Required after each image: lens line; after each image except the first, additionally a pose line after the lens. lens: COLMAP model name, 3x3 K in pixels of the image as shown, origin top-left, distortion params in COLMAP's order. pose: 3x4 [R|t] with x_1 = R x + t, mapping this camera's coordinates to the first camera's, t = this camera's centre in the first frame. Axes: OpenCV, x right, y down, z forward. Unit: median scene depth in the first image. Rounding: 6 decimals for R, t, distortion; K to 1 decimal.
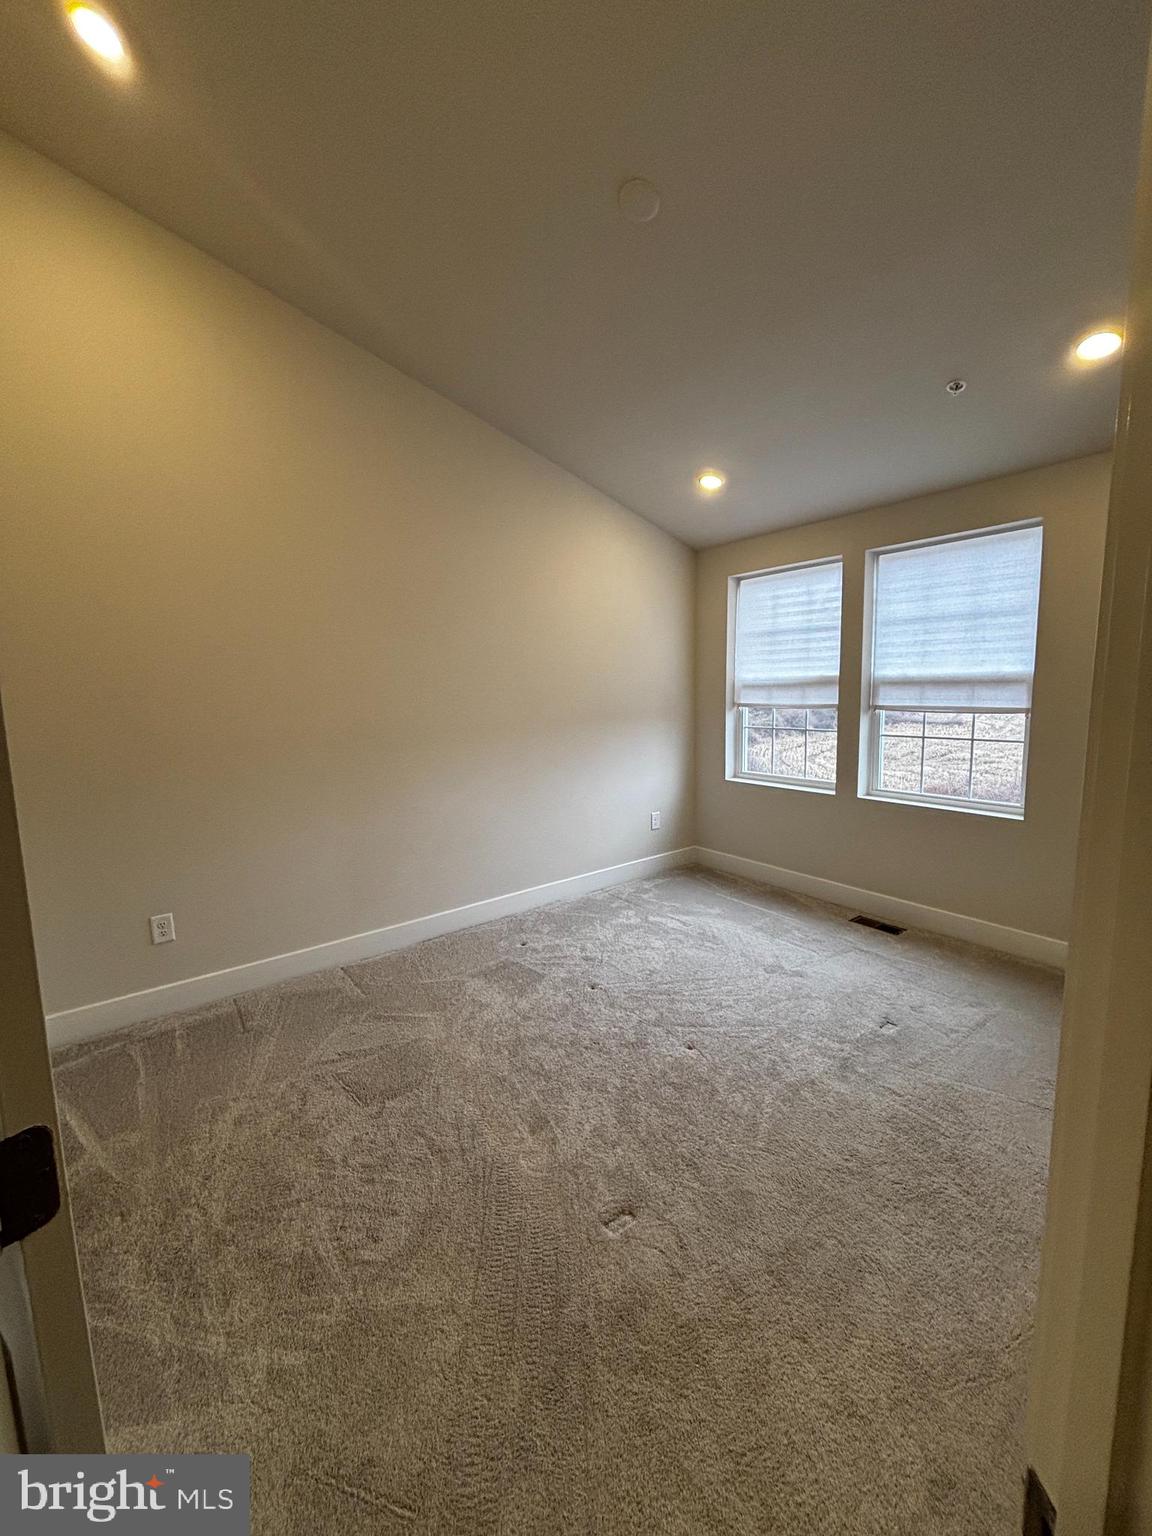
lens RADIAL K [[607.3, 0, 574.7], [0, 607.3, 765.6], [0, 0, 1]] dist [0.008778, -0.000588]
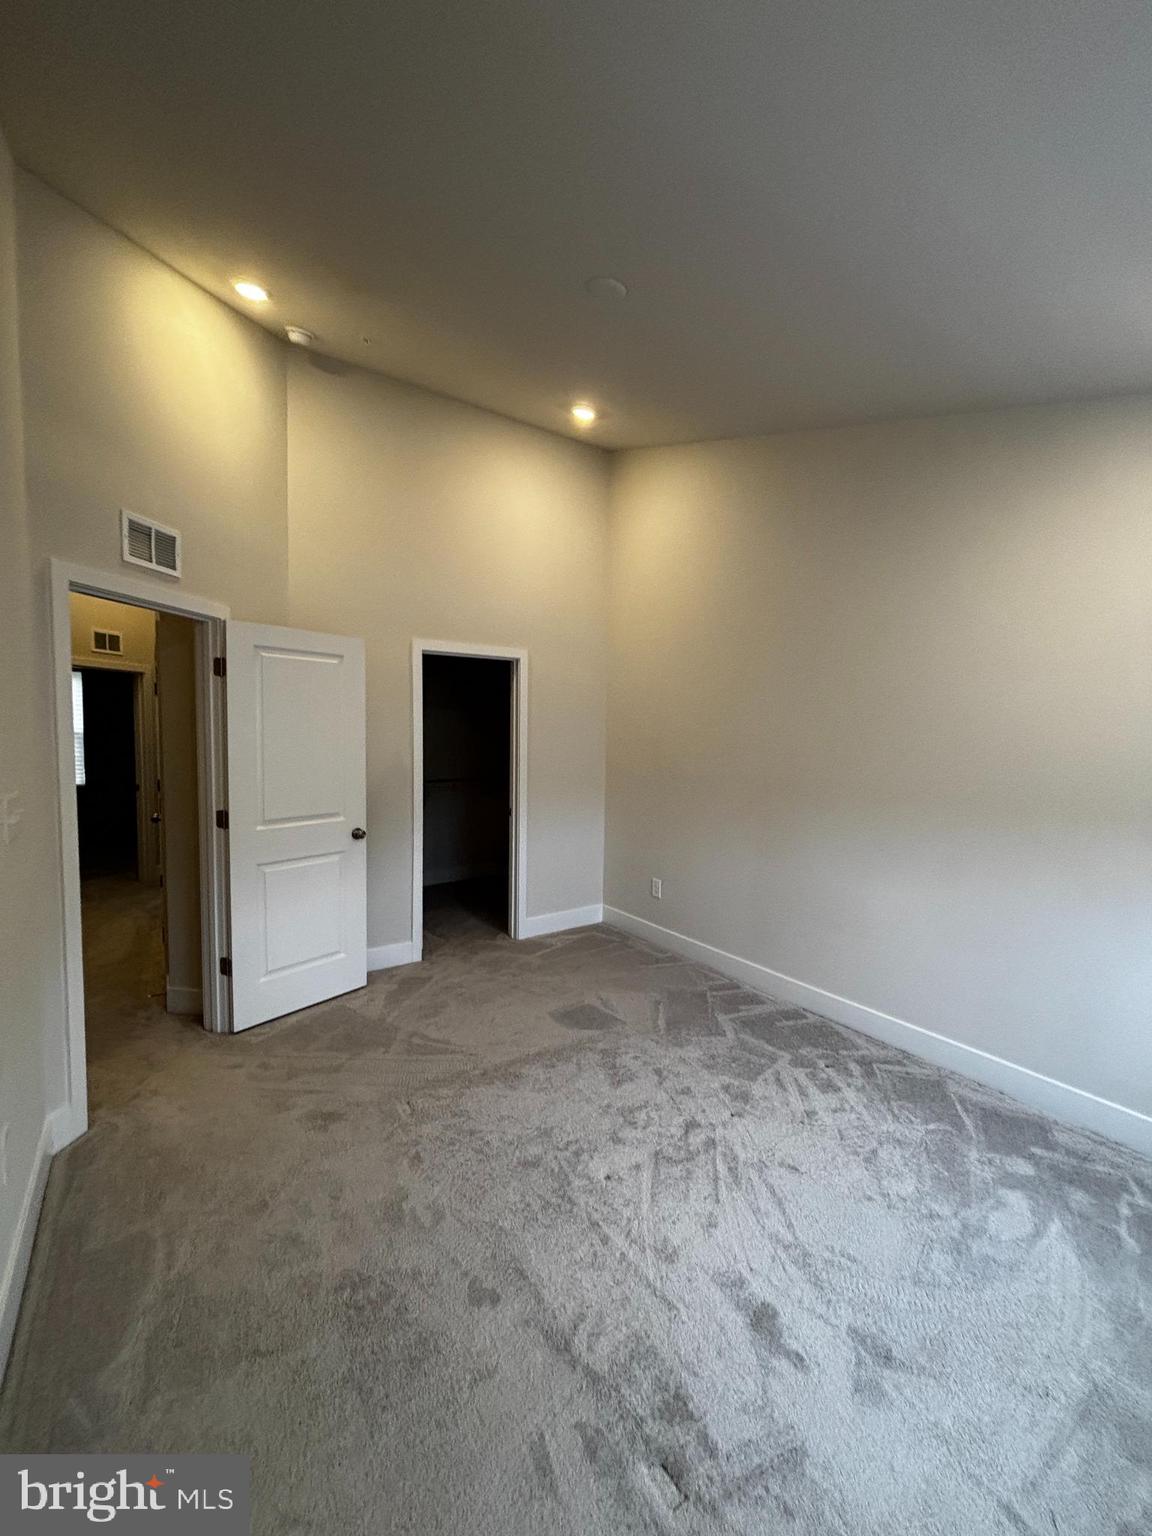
lens RADIAL K [[607.3, 0, 575.9], [0, 607.3, 769.7], [0, 0, 1]] dist [0.008778, -0.000588]
pose [[-0.032494, 0.090285, -0.995386, 0.656412], [-0.141718, 0.985433, 0.094008, -0.115698], [0.989374, 0.144118, -0.019226, 0.589777]]
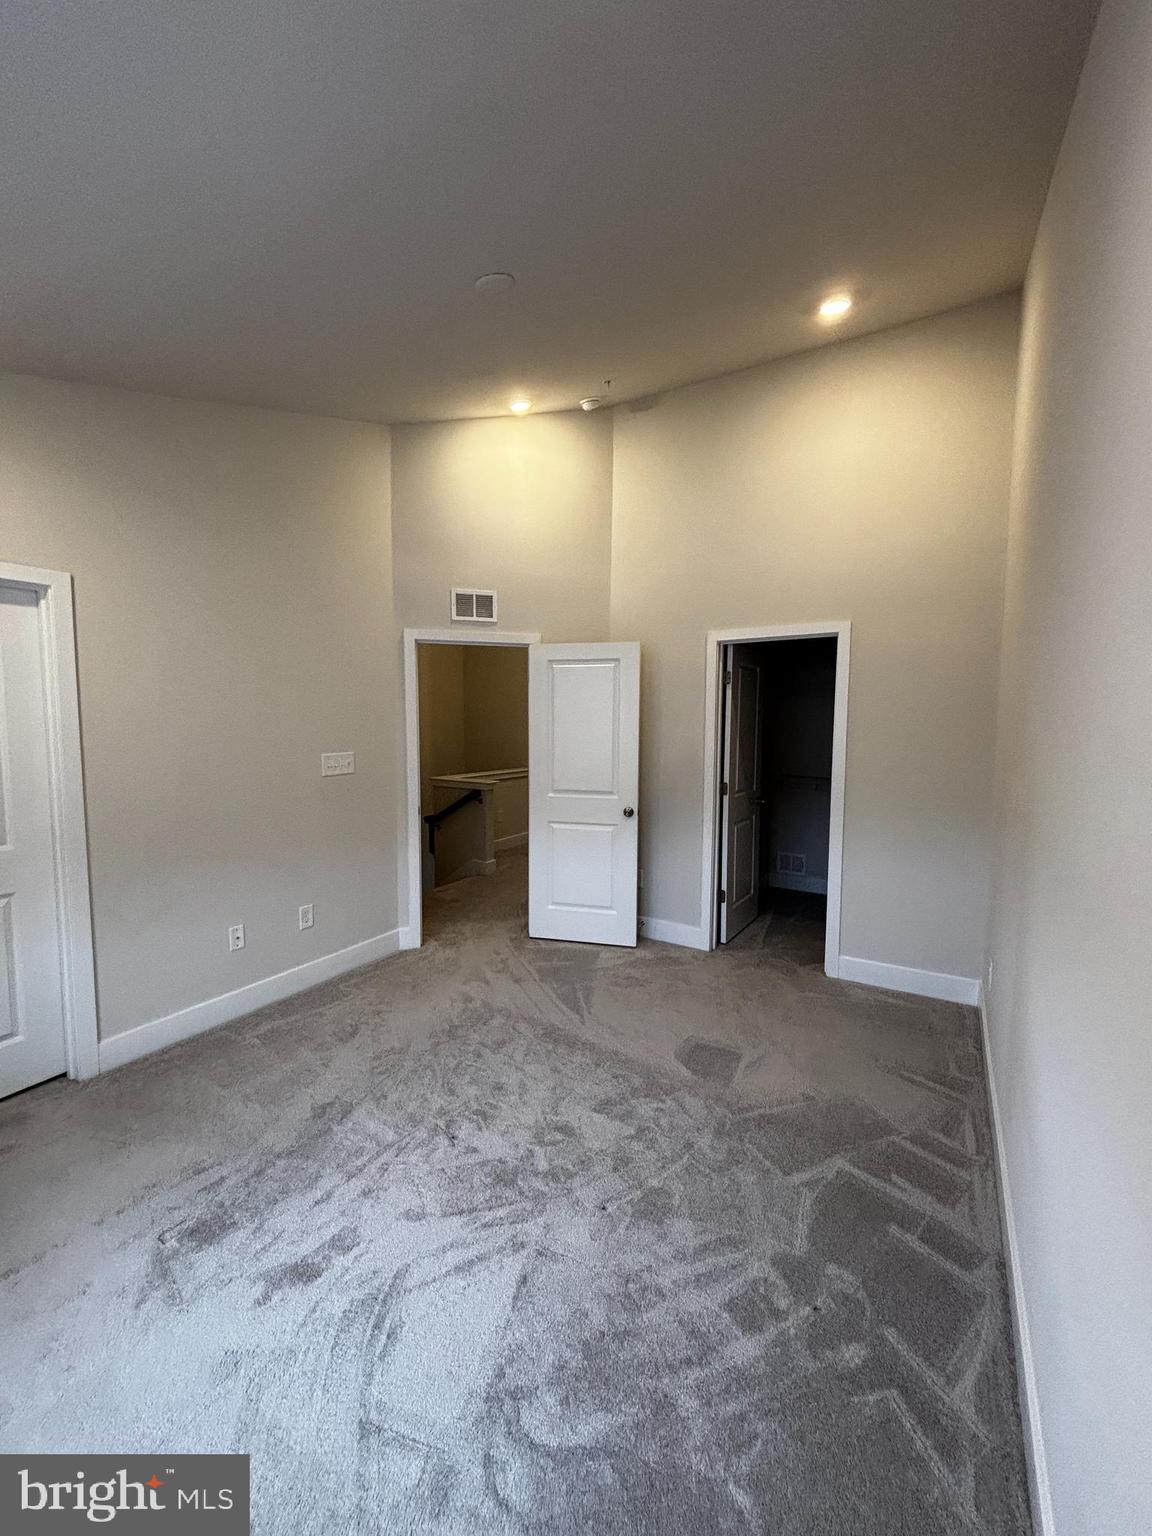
lens RADIAL K [[607.3, 0, 578.1], [0, 607.3, 770.3], [0, 0, 1]] dist [0.008778, -0.000588]
pose [[-0.921686, 0.053356, -0.384249, 0.227005], [-0.031206, 0.977089, 0.210530, -0.179051], [0.386679, 0.206033, -0.898905, 1.176706]]
